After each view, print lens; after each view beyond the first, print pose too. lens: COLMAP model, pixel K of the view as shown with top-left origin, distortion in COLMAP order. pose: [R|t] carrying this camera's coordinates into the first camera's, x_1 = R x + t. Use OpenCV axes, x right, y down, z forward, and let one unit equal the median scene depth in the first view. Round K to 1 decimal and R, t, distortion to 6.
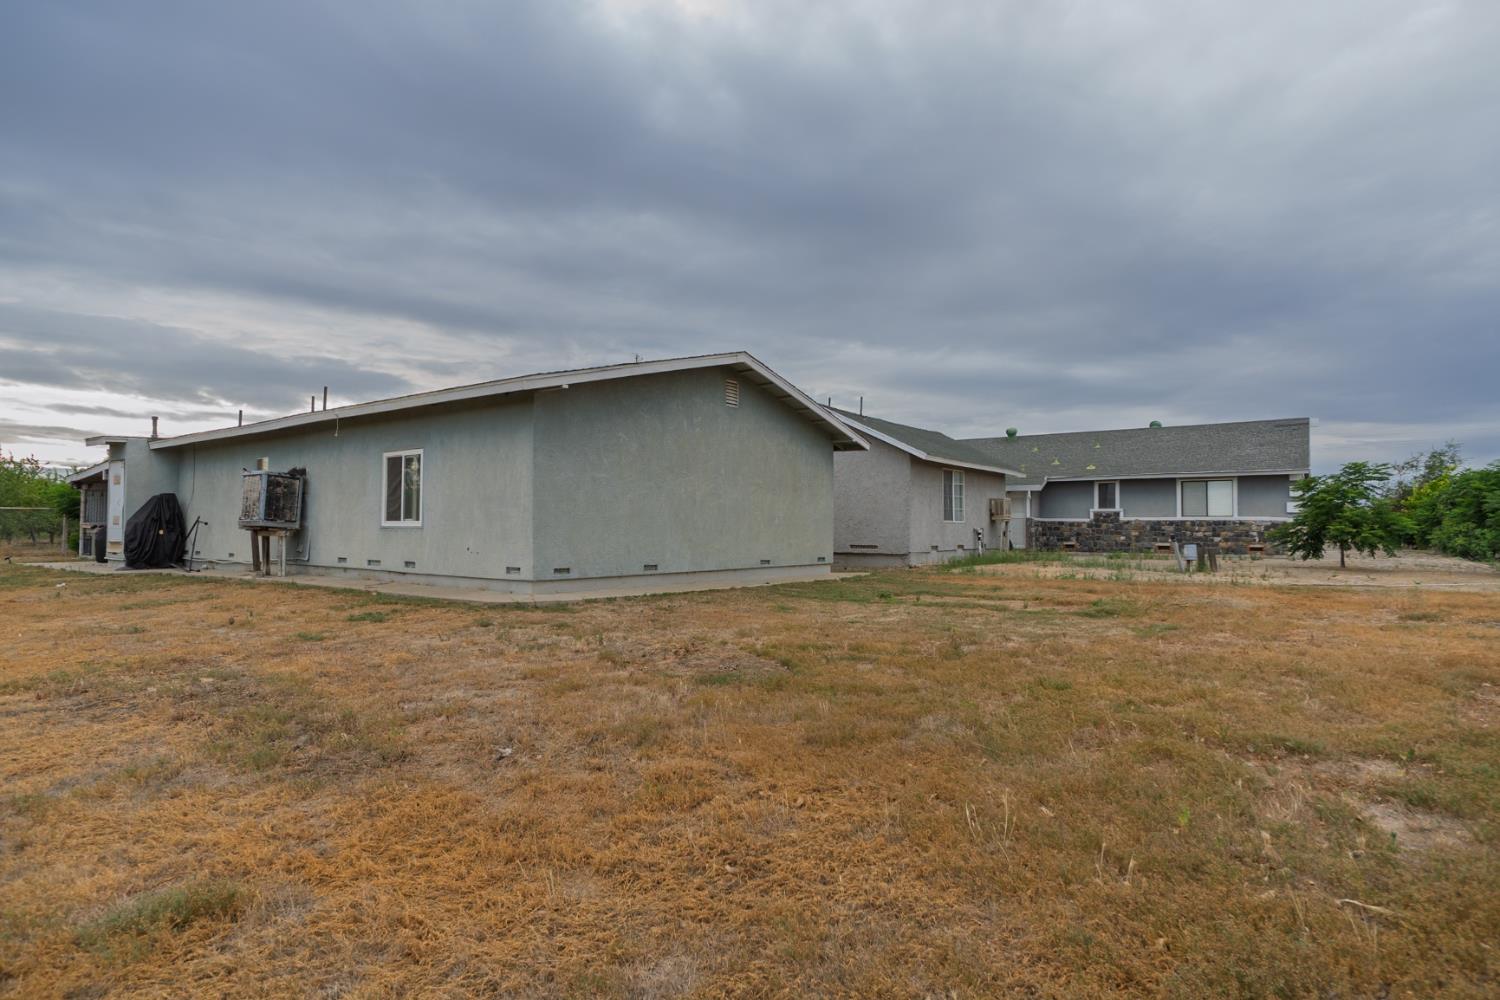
lens RADIAL K [[813.2, 0, 749.8], [0, 813.2, 505.6], [0, 0, 1]] dist [-0.035342, 0.027841]
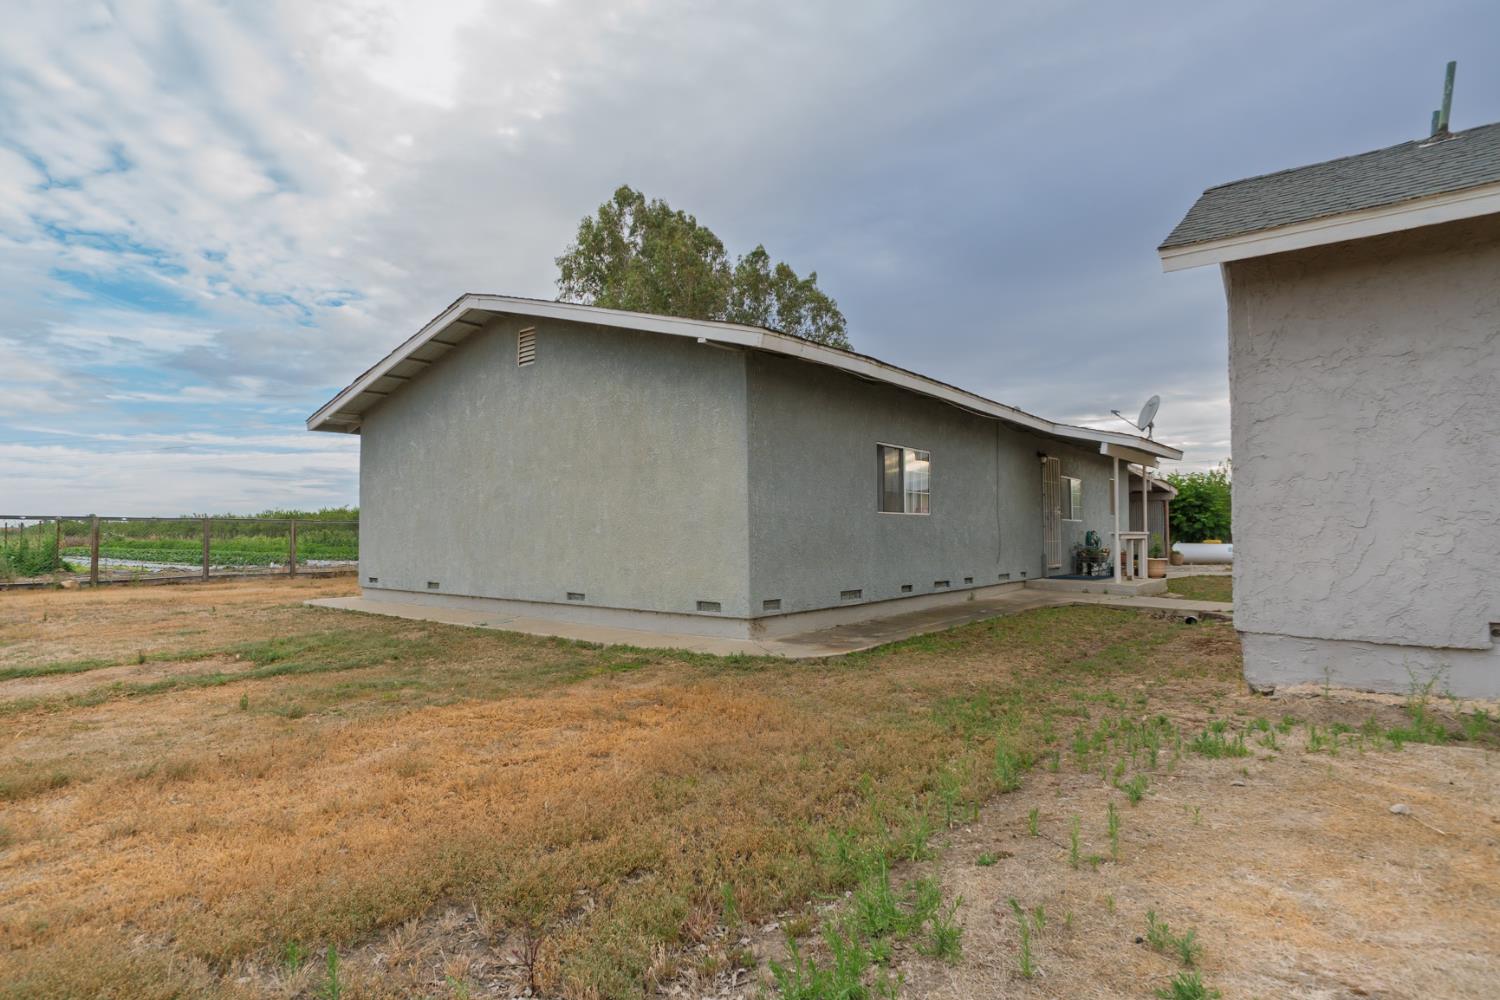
lens RADIAL K [[813.2, 0, 752.3], [0, 813.2, 504.2], [0, 0, 1]] dist [-0.035342, 0.027841]
pose [[-0.048946, -0.046241, -0.997730, 0.650847], [0.028562, 0.998454, -0.047676, 0.035105], [0.998393, -0.030831, -0.047550, 1.216395]]
